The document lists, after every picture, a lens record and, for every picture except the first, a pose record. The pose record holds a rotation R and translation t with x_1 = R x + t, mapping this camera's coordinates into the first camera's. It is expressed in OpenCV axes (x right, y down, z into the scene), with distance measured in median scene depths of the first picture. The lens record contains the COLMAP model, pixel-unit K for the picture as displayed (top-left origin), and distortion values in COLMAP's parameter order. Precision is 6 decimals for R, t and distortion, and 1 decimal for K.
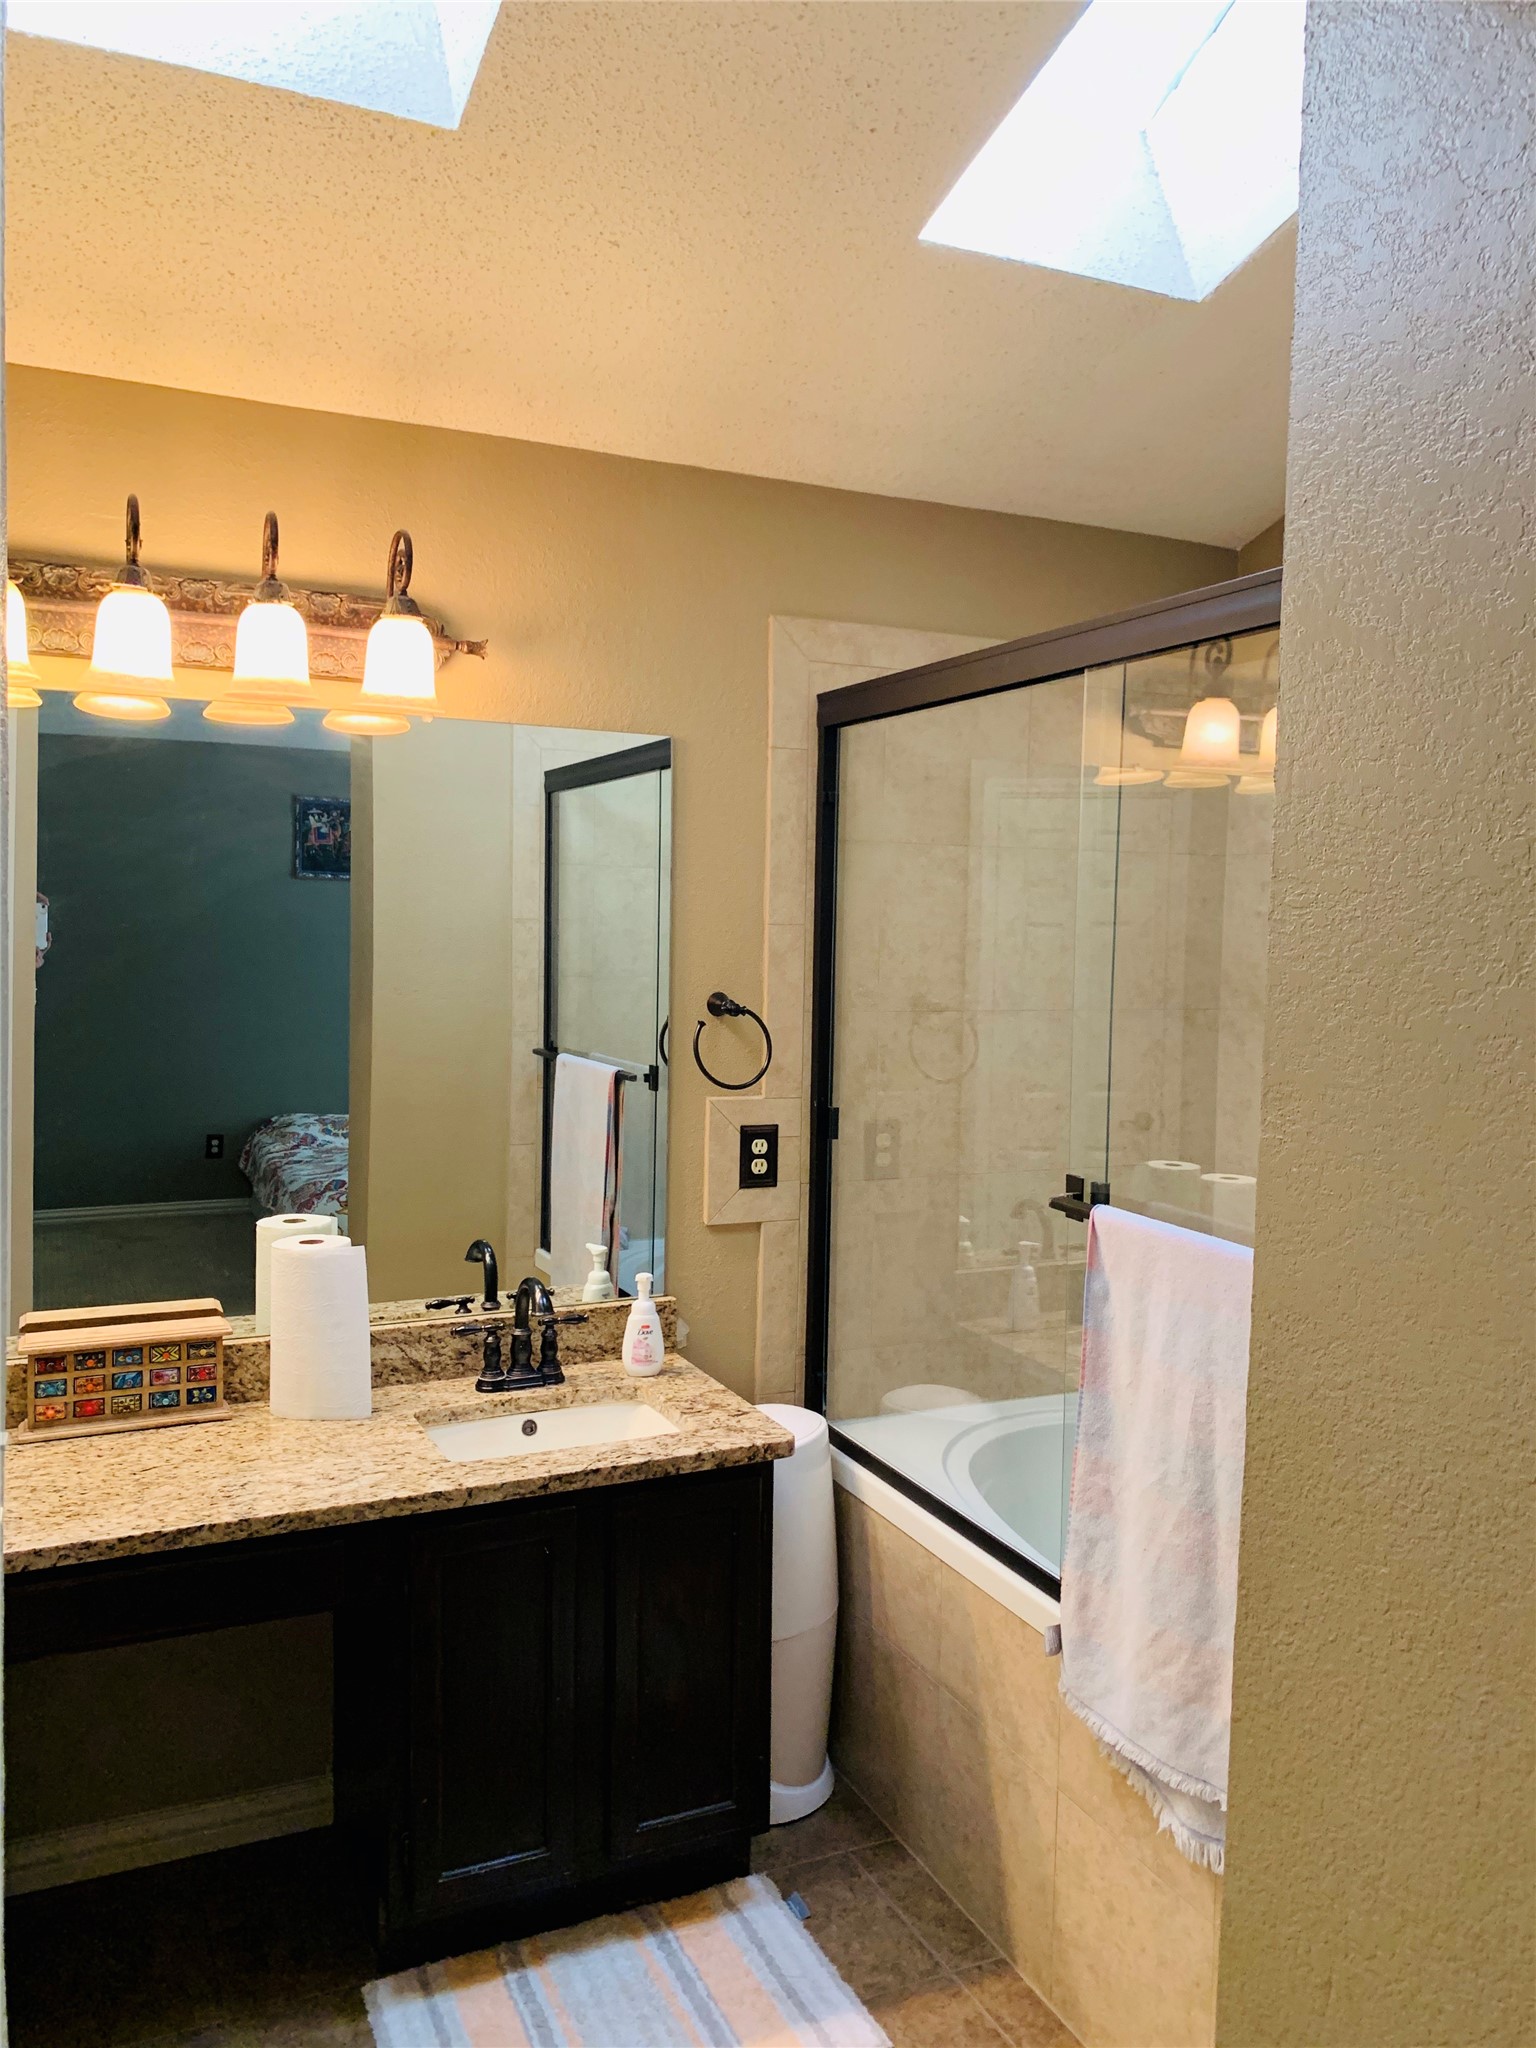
lens RADIAL K [[1595.6, 0, 772.3], [0, 1595.6, 1000.9], [0, 0, 1]] dist [0.002205, -0.006538]
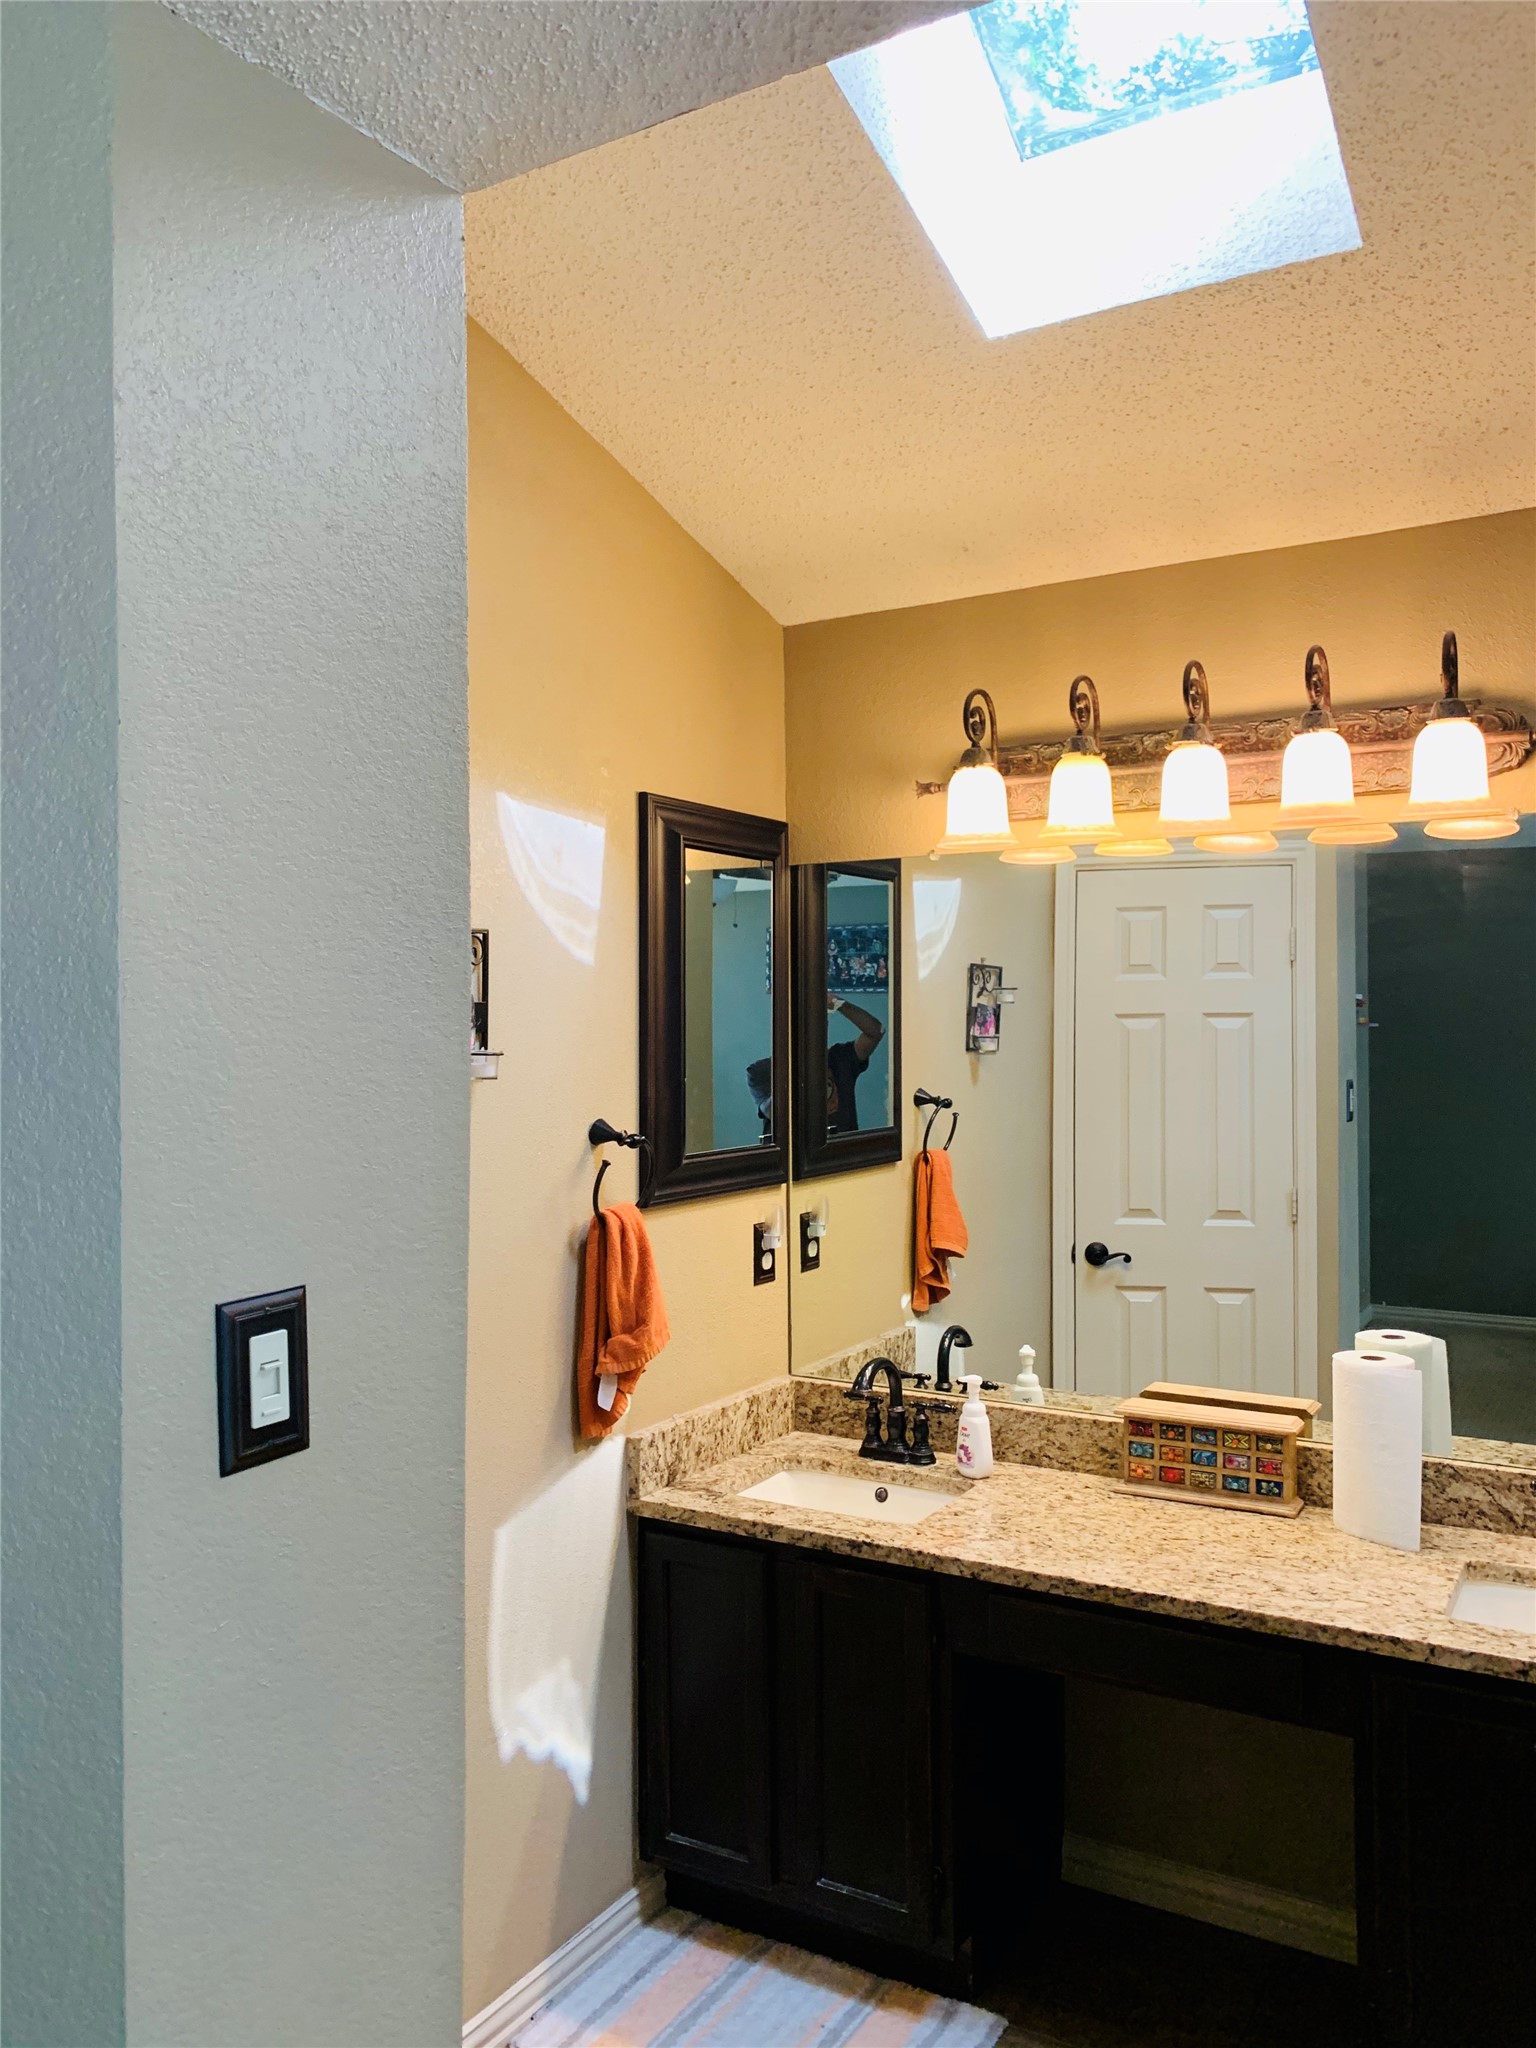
lens RADIAL K [[1536.7, 0, 768.0], [0, 1536.7, 1024.0], [0, 0, 1]] dist [0.004190, 0.006553]
pose [[0.566602, -0.022923, -0.823673, 0.307113], [-0.027296, 0.998542, -0.046566, -0.001736], [0.823539, 0.048867, 0.565151, 0.147070]]
